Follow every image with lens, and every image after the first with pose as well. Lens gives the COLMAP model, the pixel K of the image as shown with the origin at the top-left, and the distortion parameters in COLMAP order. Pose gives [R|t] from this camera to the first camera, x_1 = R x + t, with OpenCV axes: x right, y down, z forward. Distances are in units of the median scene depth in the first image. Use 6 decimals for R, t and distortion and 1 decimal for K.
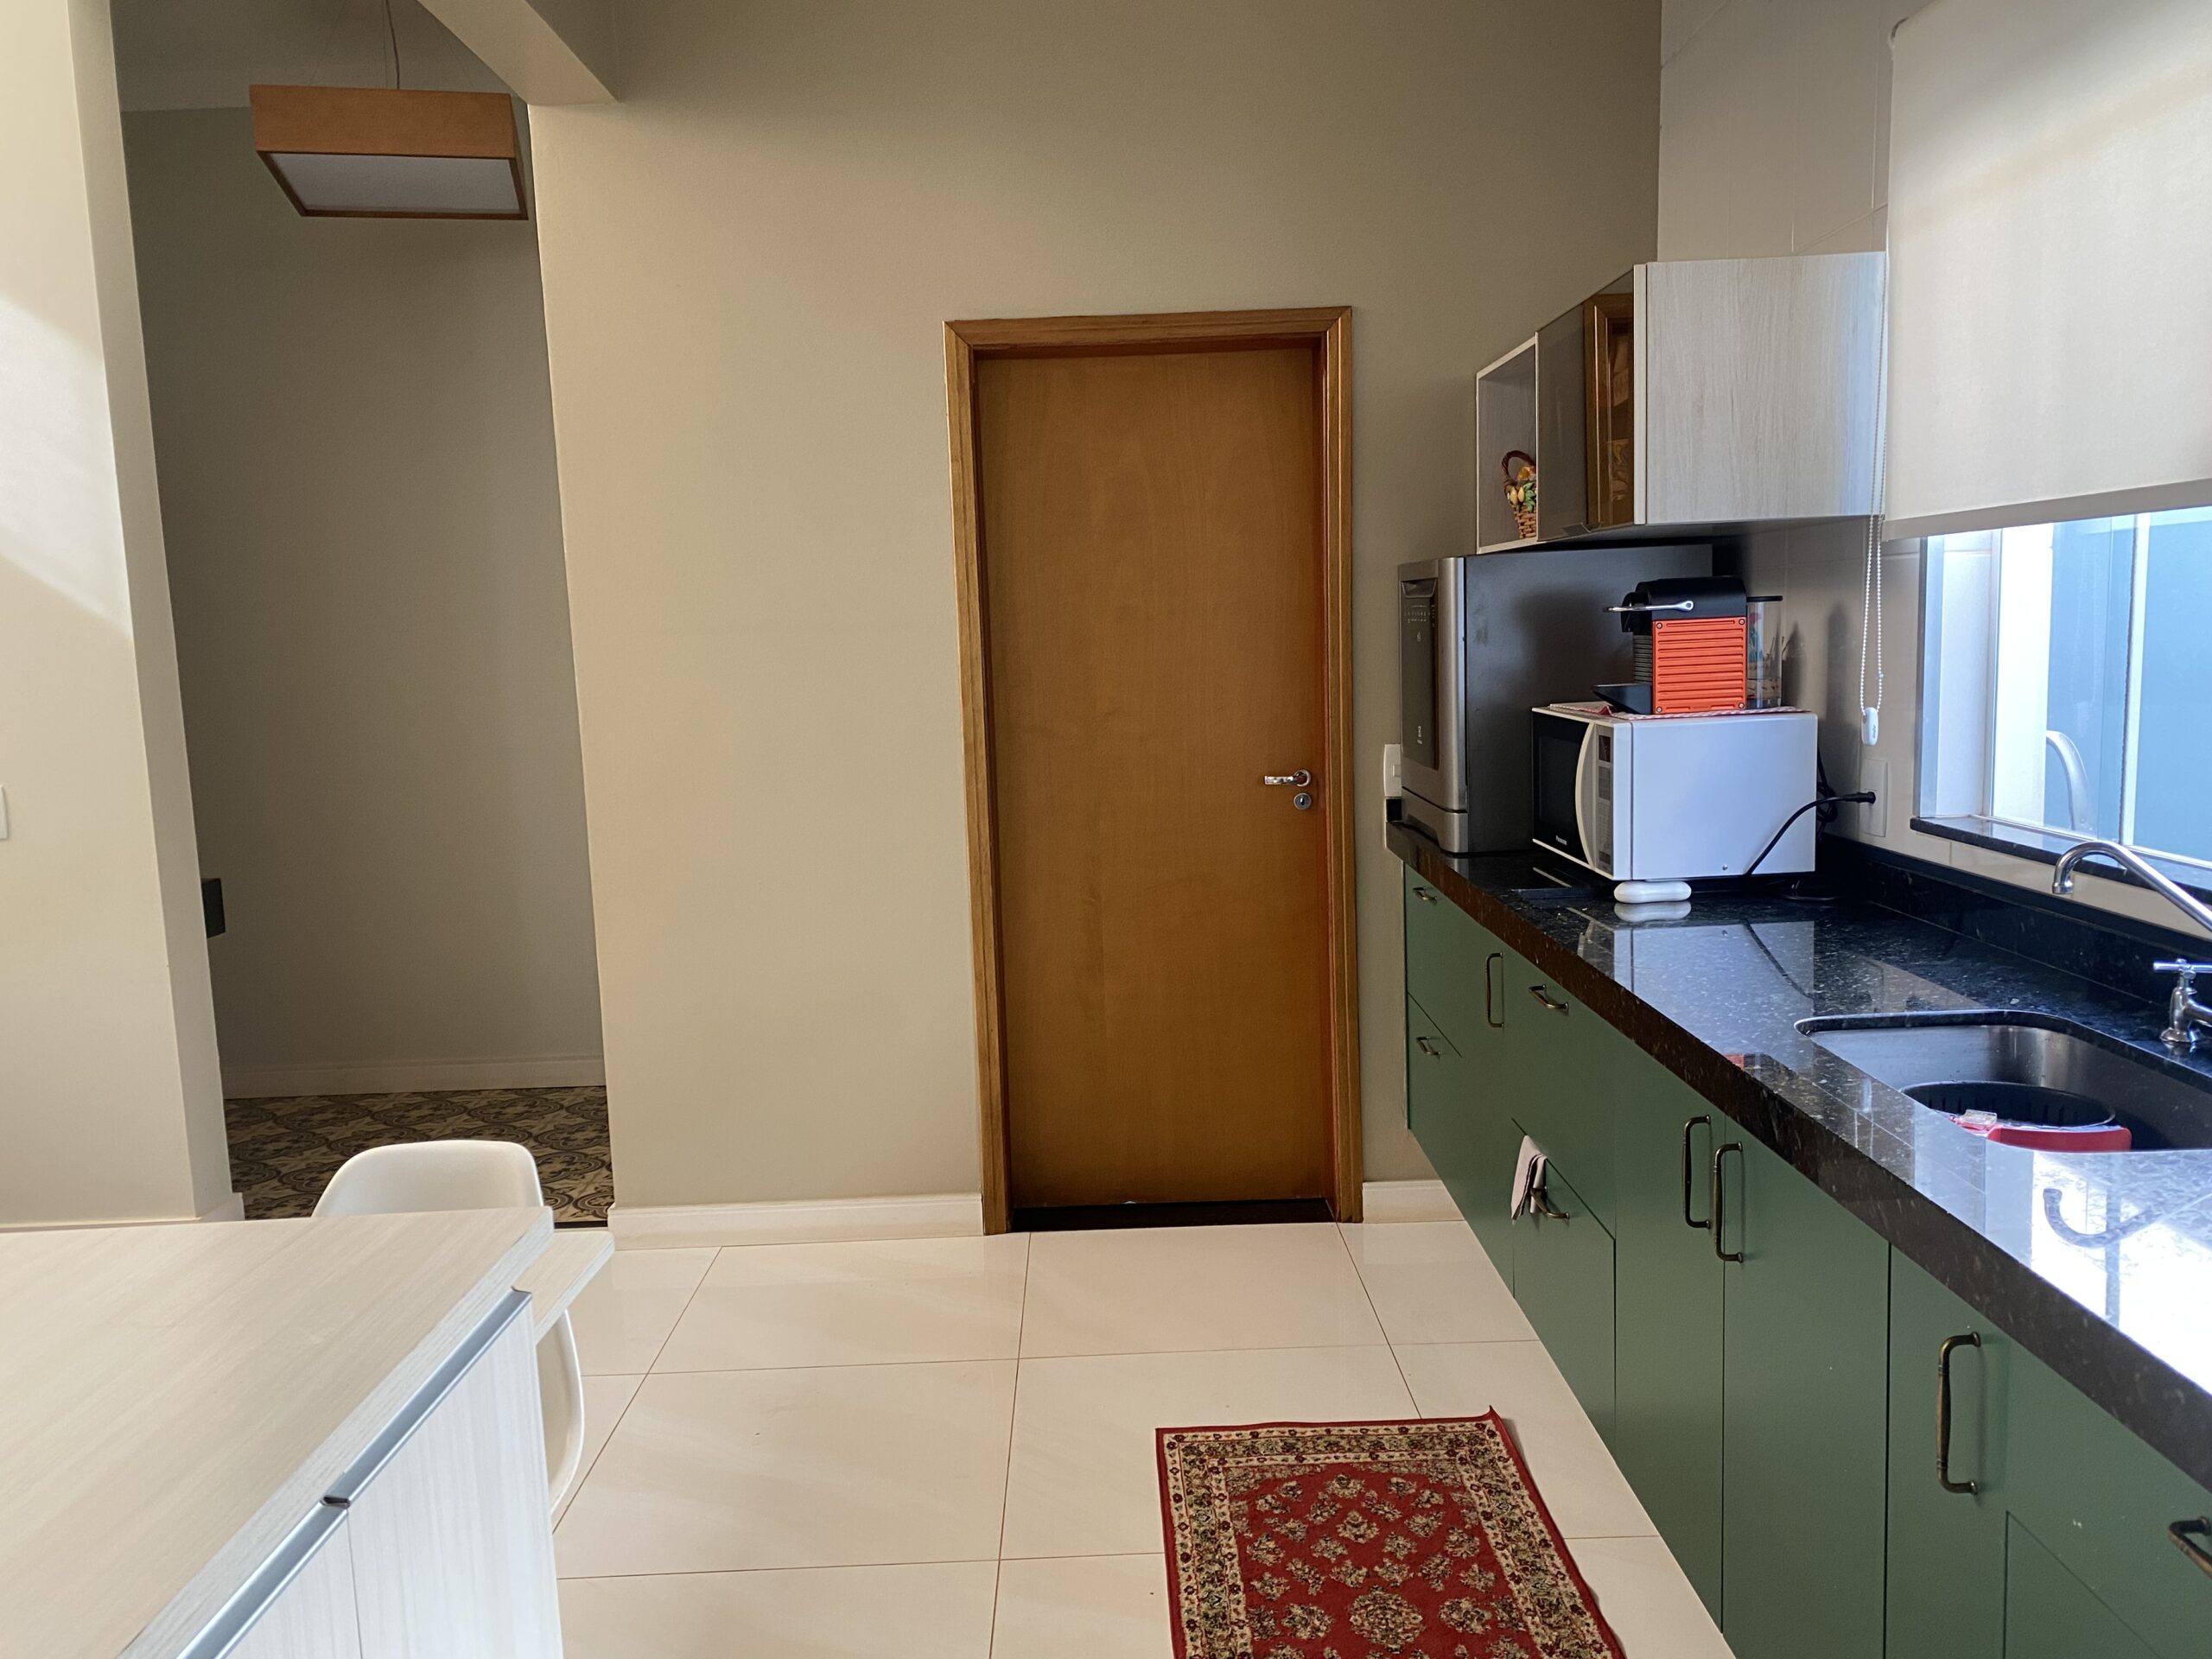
lens RADIAL K [[1683.0, 0, 1104.1], [0, 1683.0, 851.3], [0, 0, 1]] dist [0.028459, 0.000645]
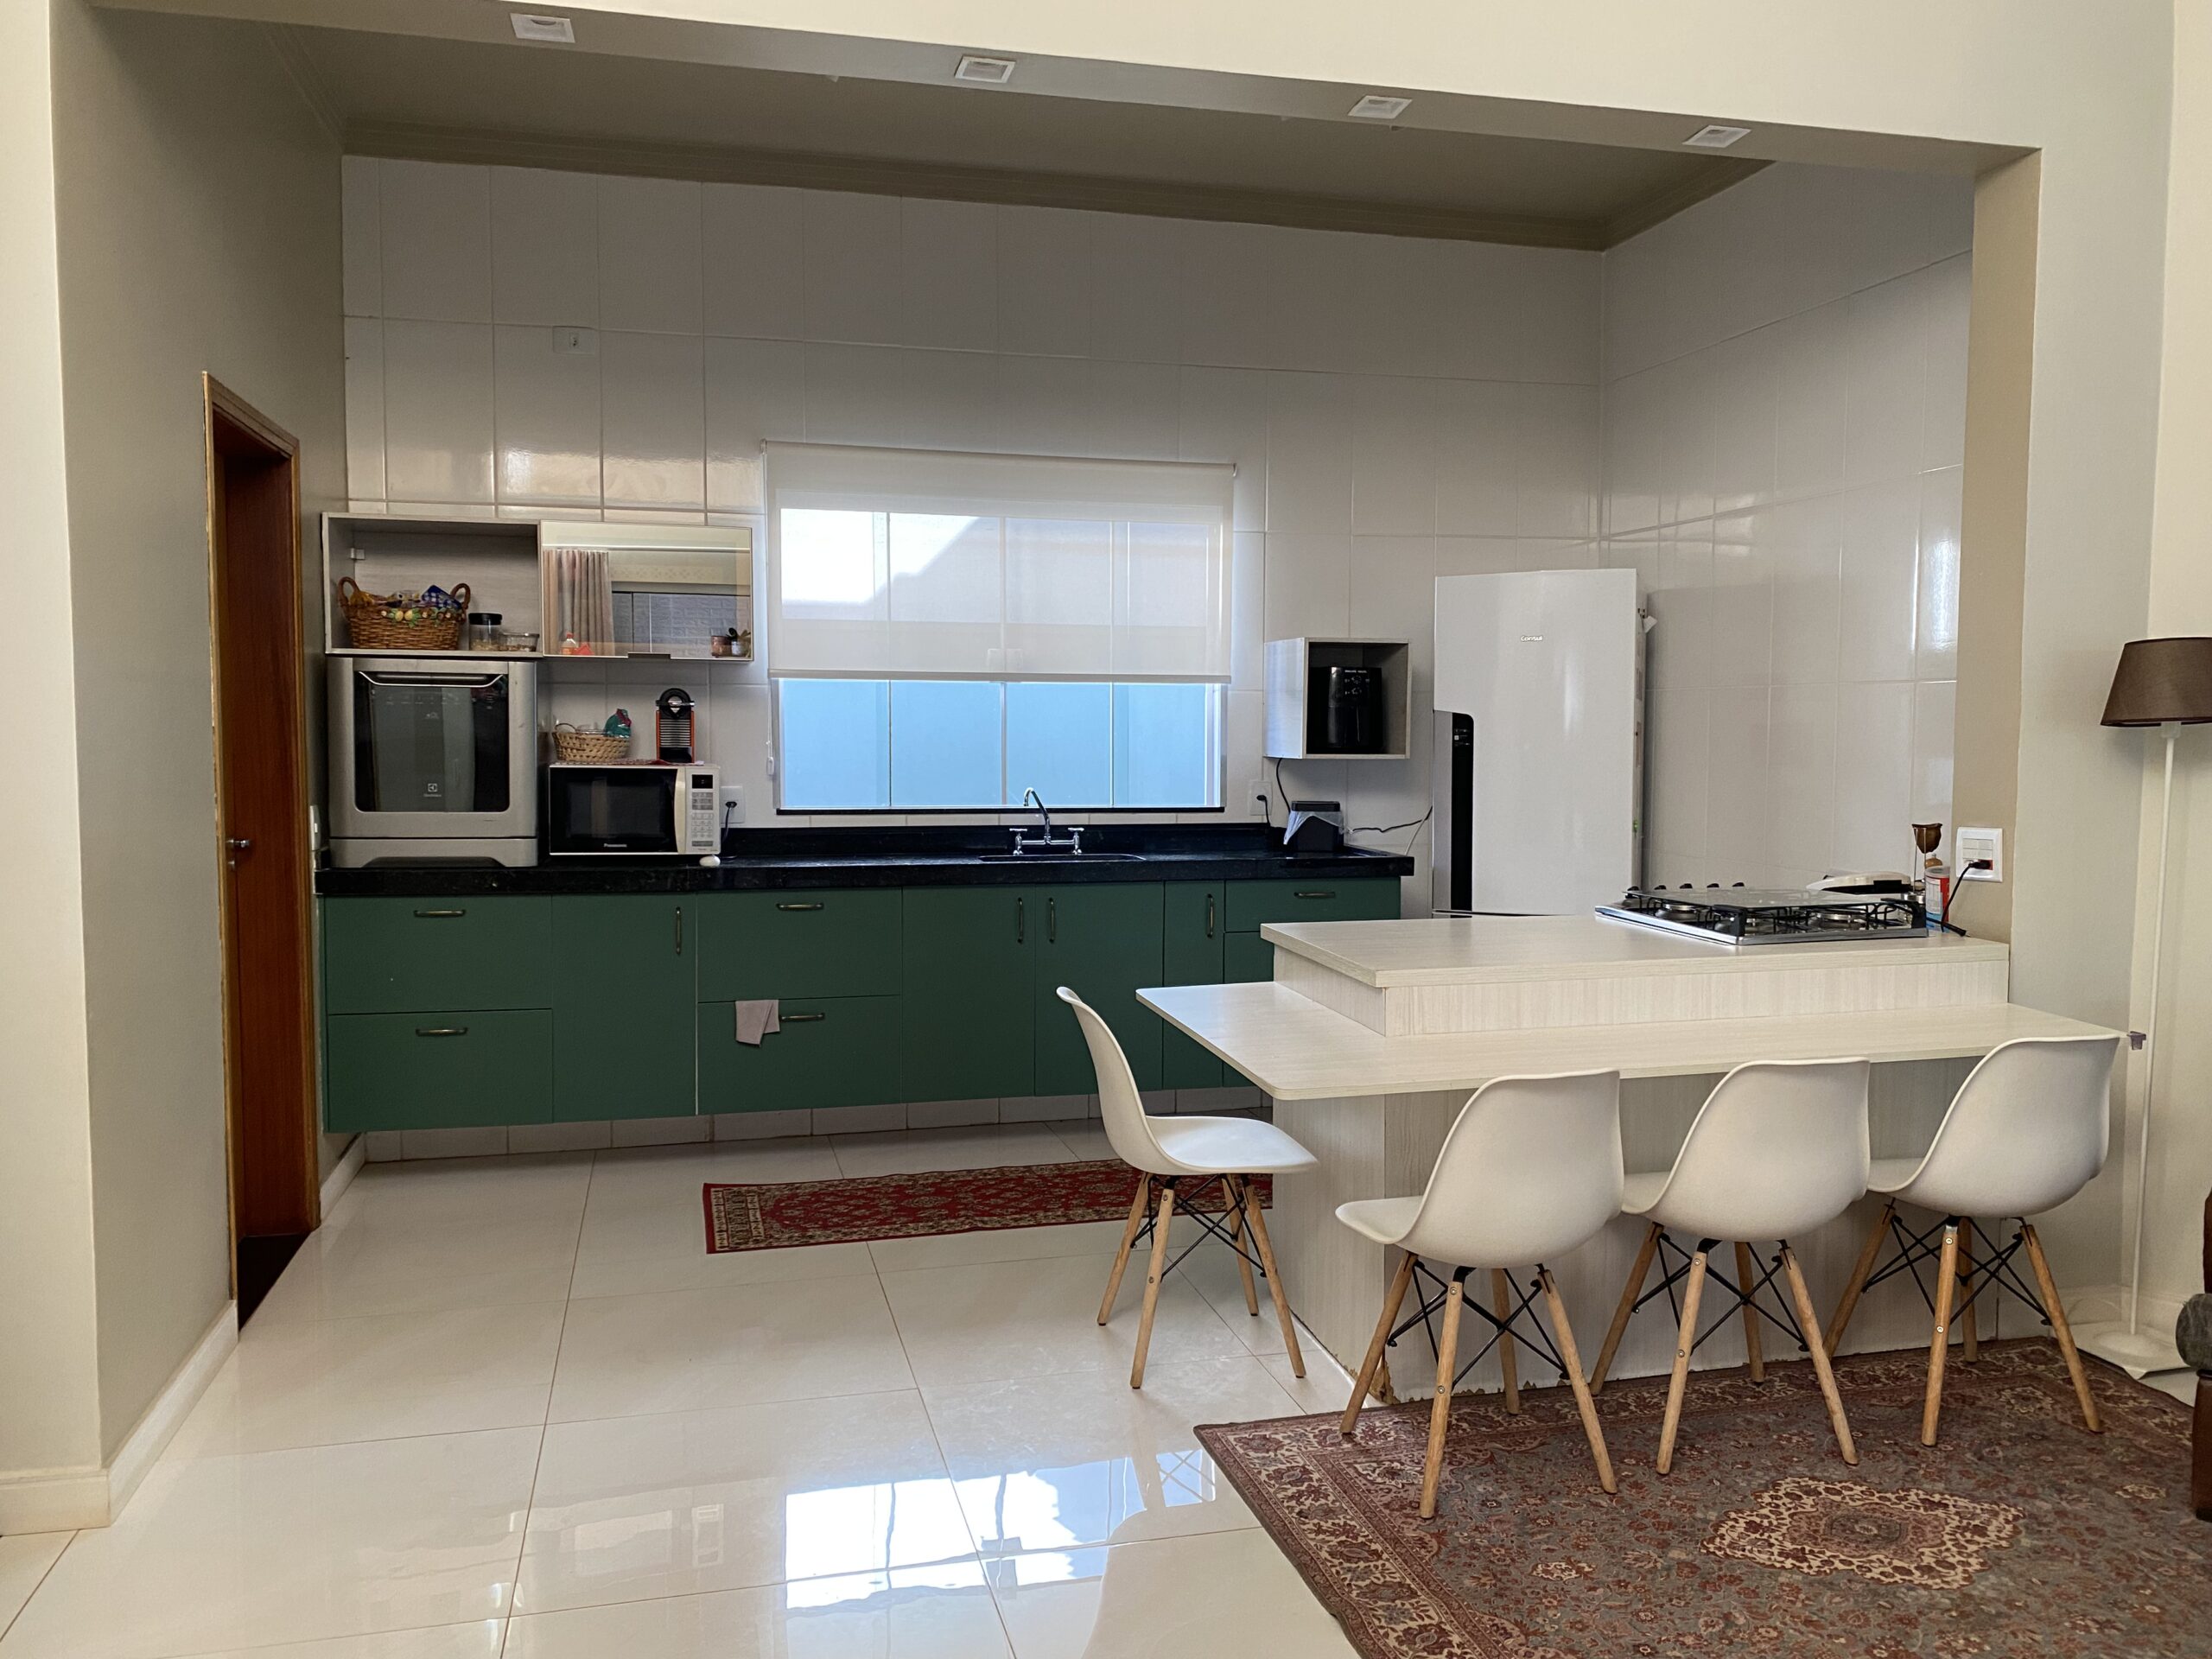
lens RADIAL K [[1679.7, 0, 1094.2], [0, 1679.7, 833.7], [0, 0, 1]] dist [0.008680, 0.004984]
pose [[-0.233850, -0.028072, 0.971867, -1.539259], [0.130504, 0.989631, 0.059987, -0.059884], [-0.963474, 0.140861, -0.227762, 1.028807]]
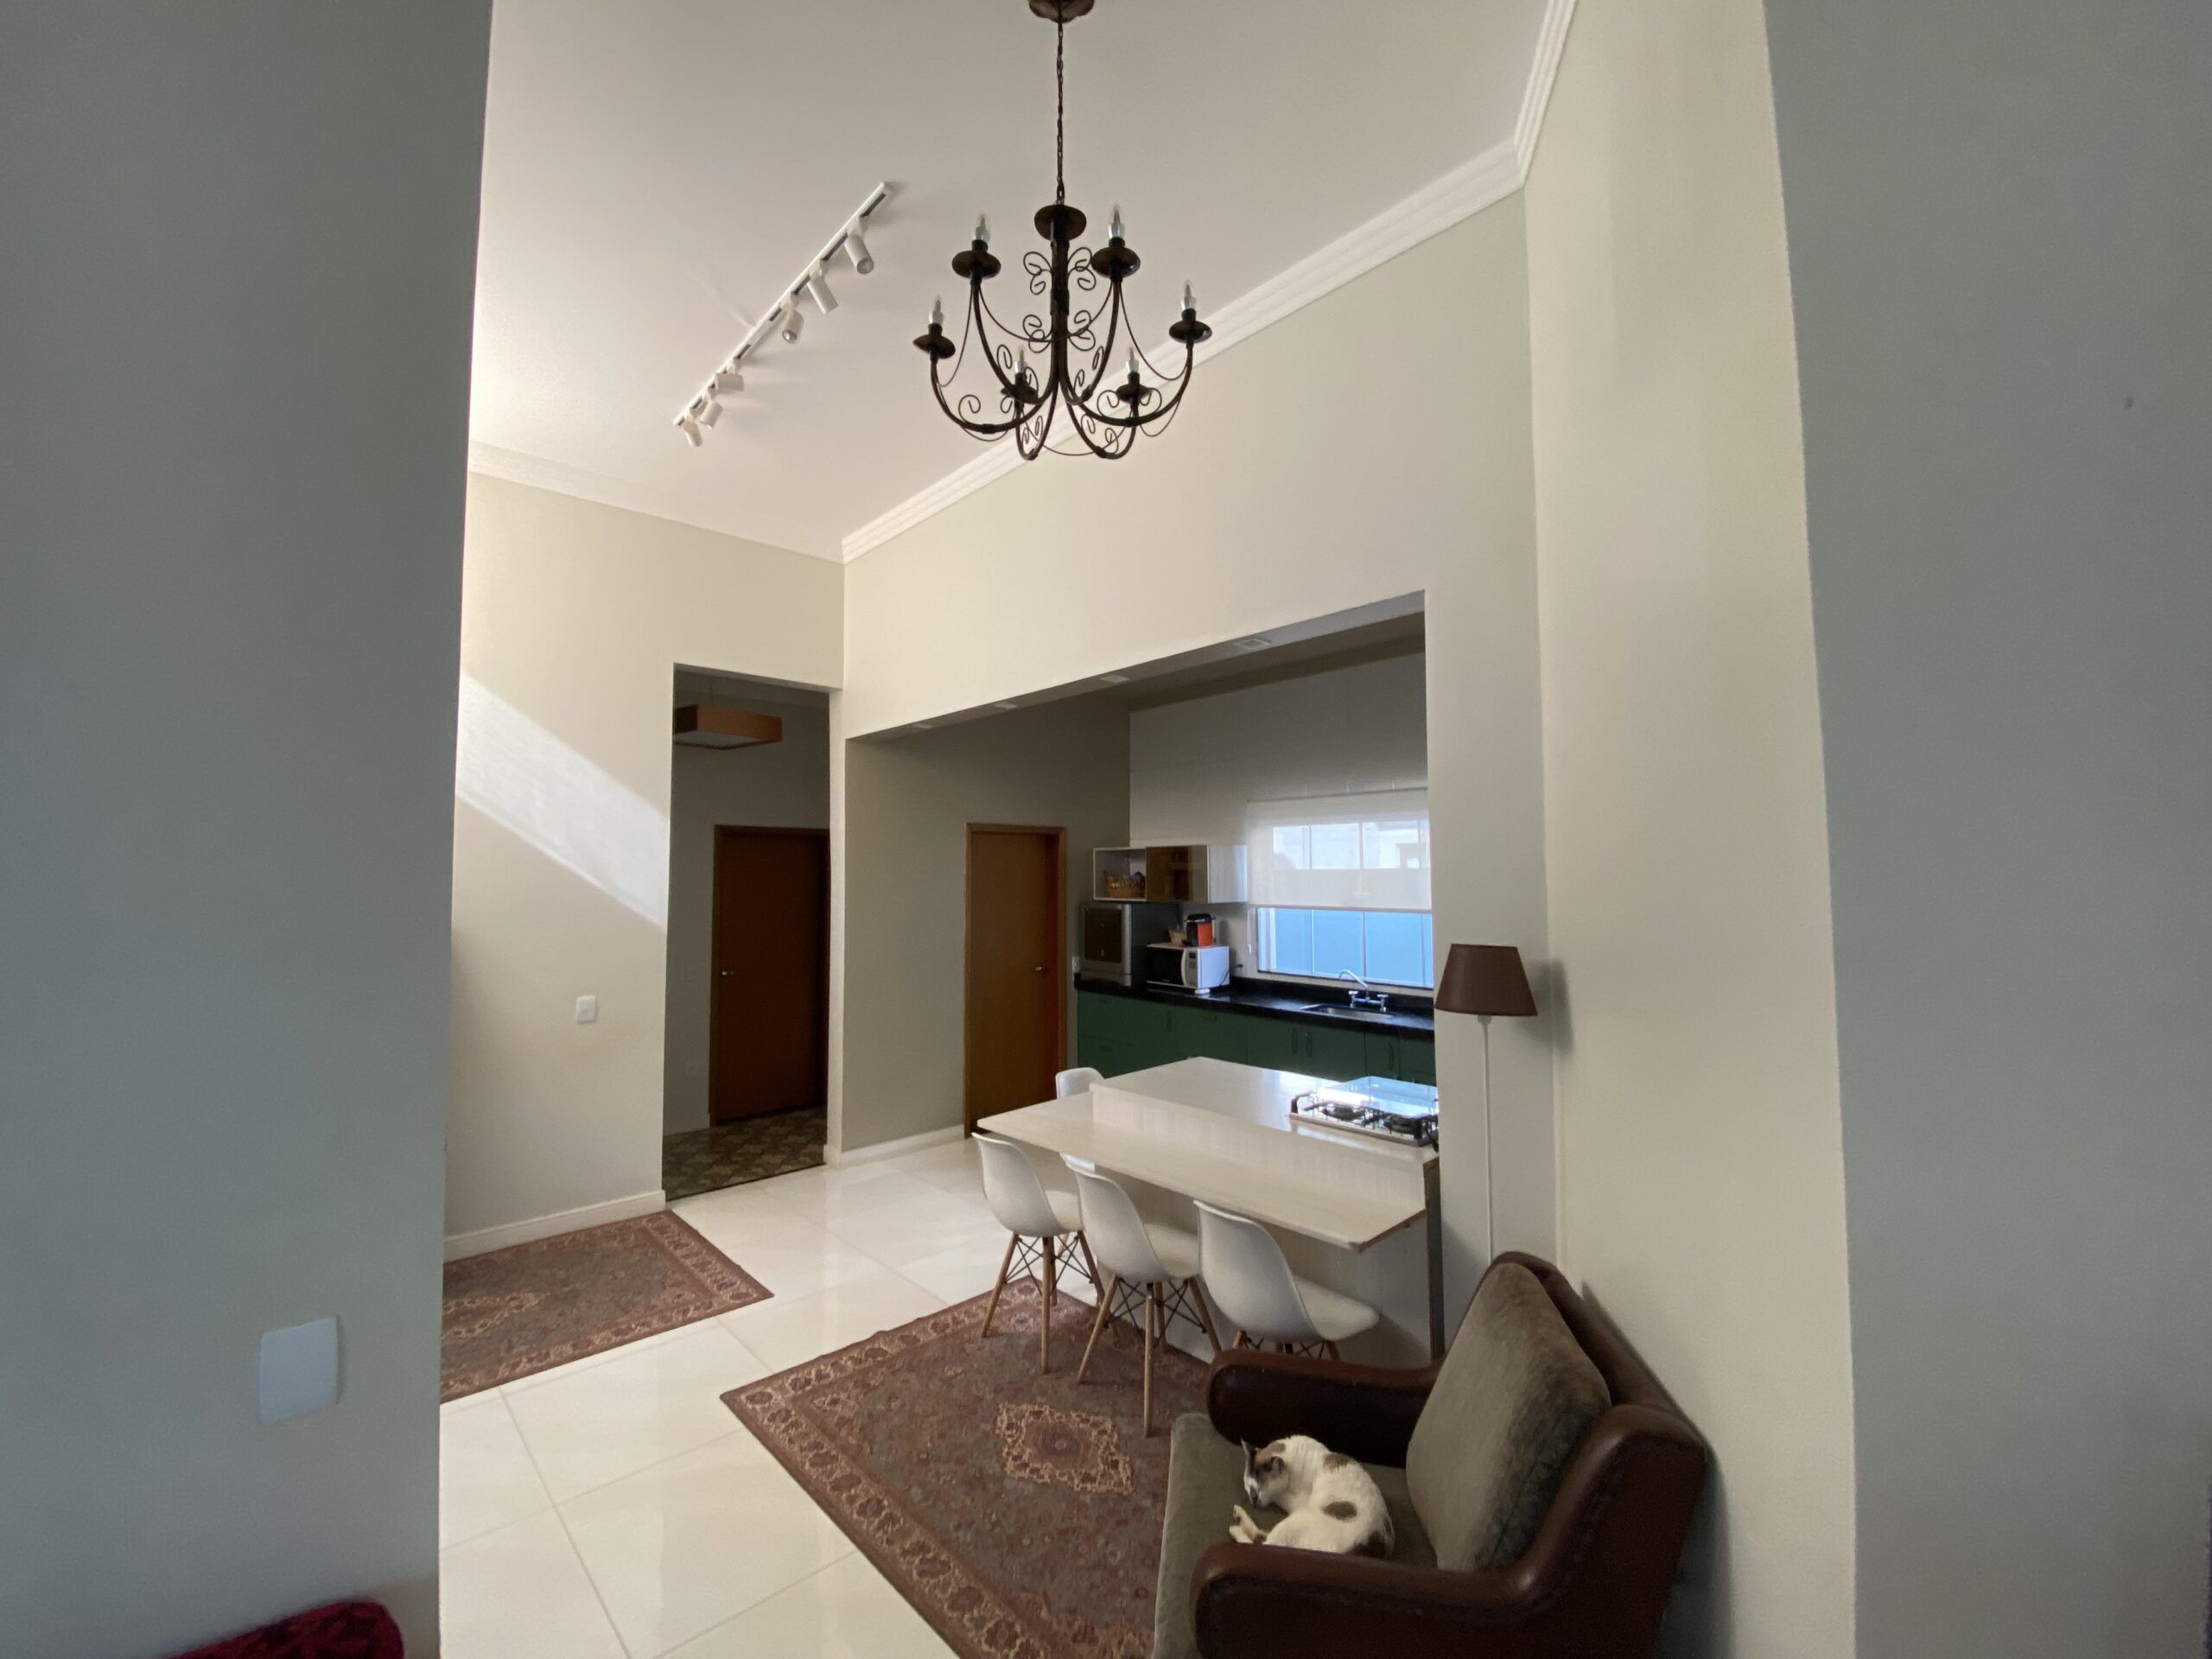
lens RADIAL K [[886.5, 0, 1100.7], [0, 886.5, 830.7], [0, 0, 1]] dist [0.013003, -0.018479]
pose [[0.734962, 0.063542, 0.675125, -1.338055], [0.068010, 0.983673, -0.166620, -0.018558], [-0.674689, 0.168375, 0.718640, -0.429231]]
